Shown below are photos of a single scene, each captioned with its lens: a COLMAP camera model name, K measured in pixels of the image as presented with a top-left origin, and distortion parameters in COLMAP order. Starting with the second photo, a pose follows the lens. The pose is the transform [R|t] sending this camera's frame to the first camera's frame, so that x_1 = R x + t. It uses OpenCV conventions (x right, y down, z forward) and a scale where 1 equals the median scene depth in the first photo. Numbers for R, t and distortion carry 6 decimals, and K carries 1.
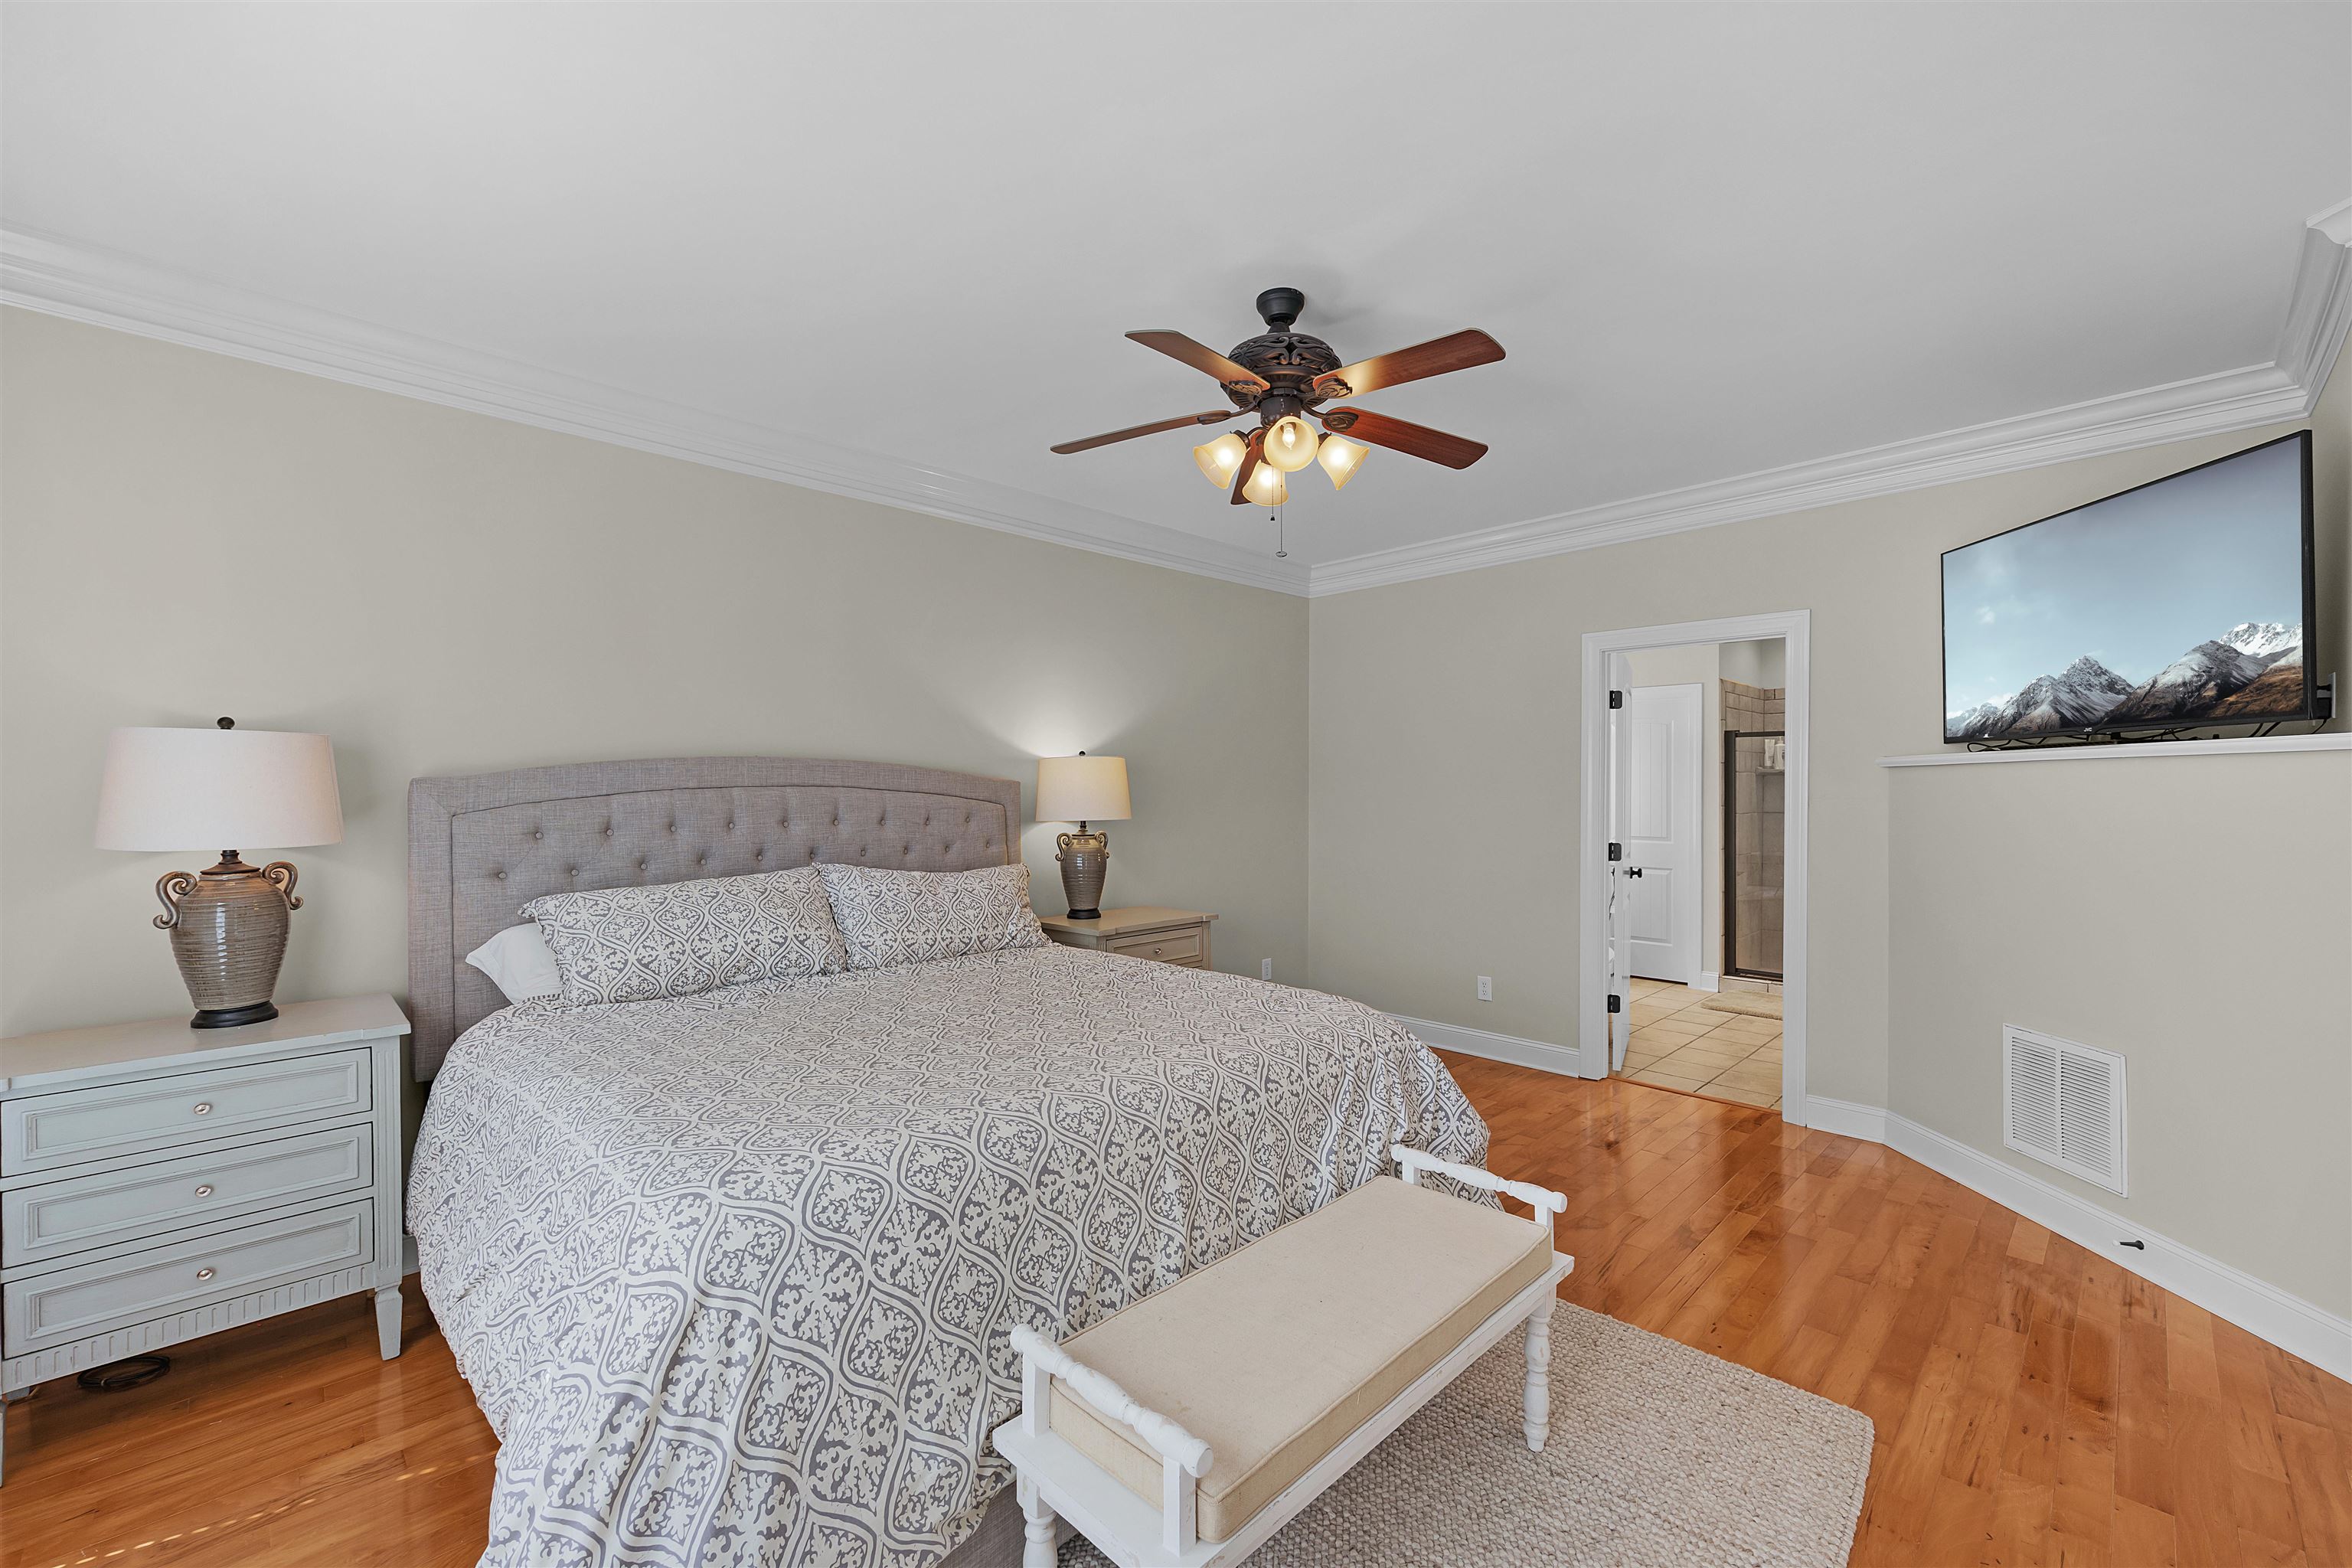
lens RADIAL K [[958.8, 0, 1188.1], [0, 958.8, 791.0], [0, 0, 1]] dist [-0.000311, 0.000073]
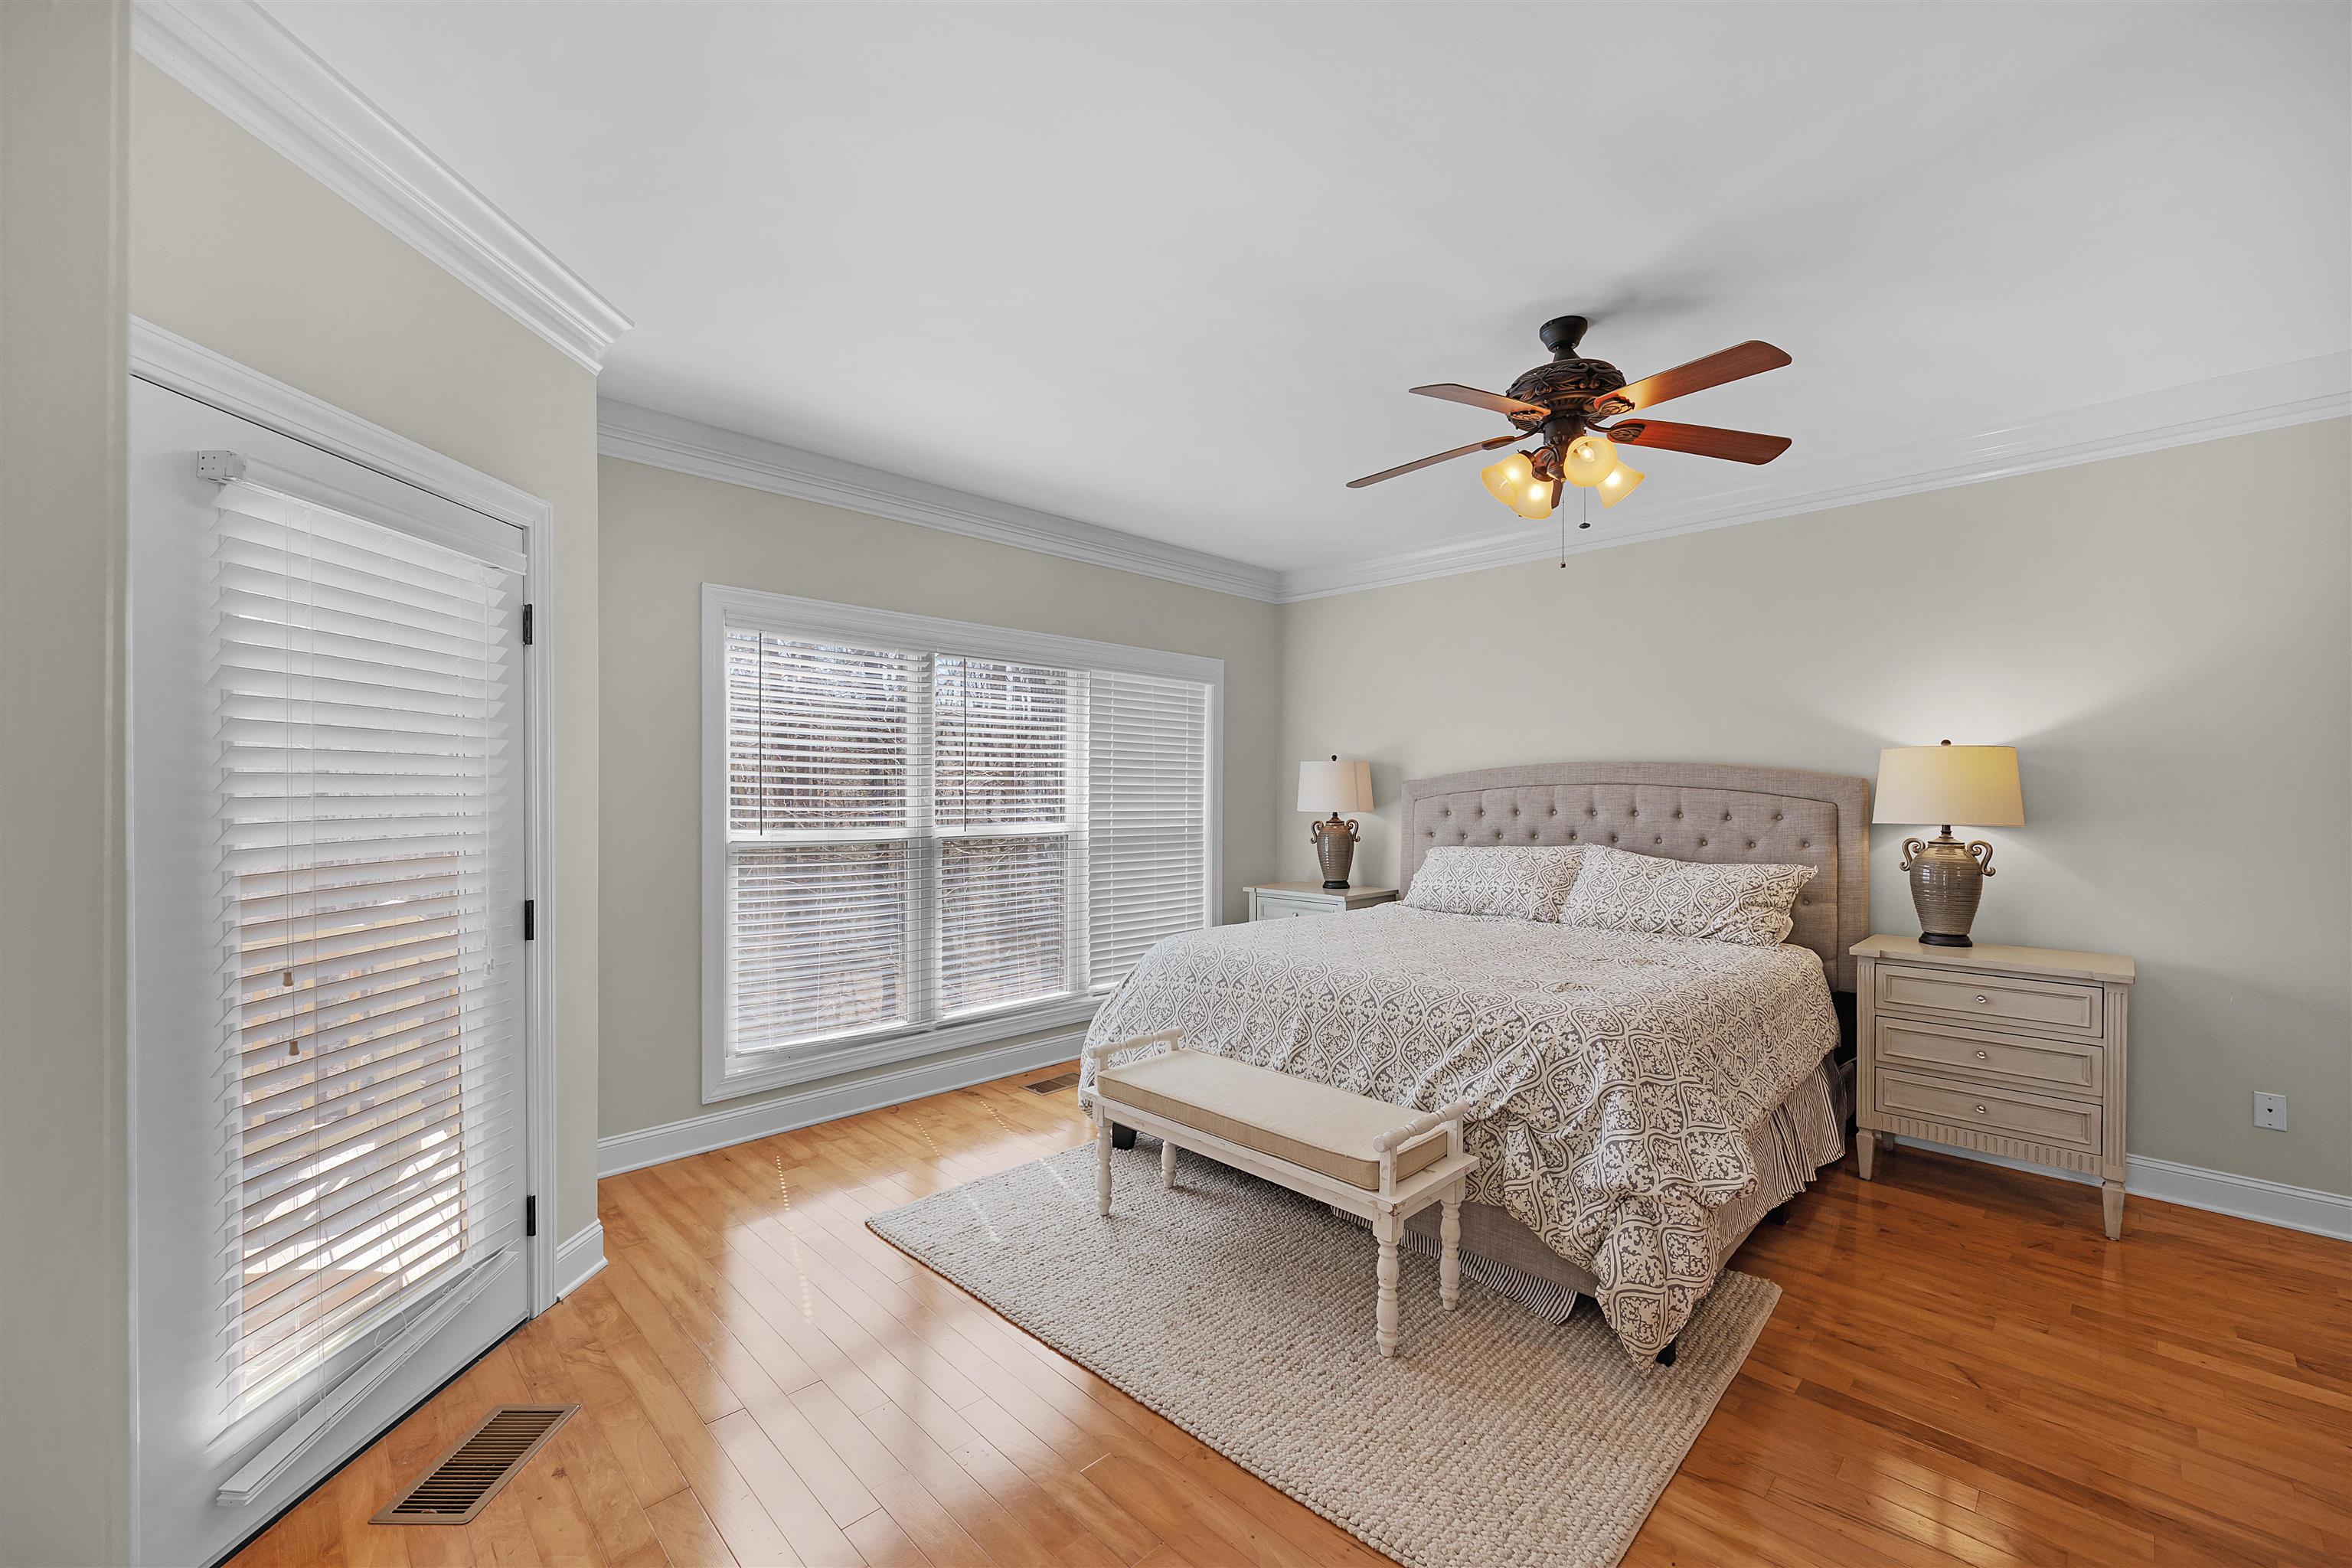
lens RADIAL K [[958.8, 0, 1188.1], [0, 958.8, 791.0], [0, 0, 1]] dist [-0.000311, 0.000073]
pose [[0.012054, 0.011783, -0.999858, 0.940385], [0.003095, 0.999925, 0.011821, -0.014977], [0.999923, -0.003237, 0.012016, 0.442319]]
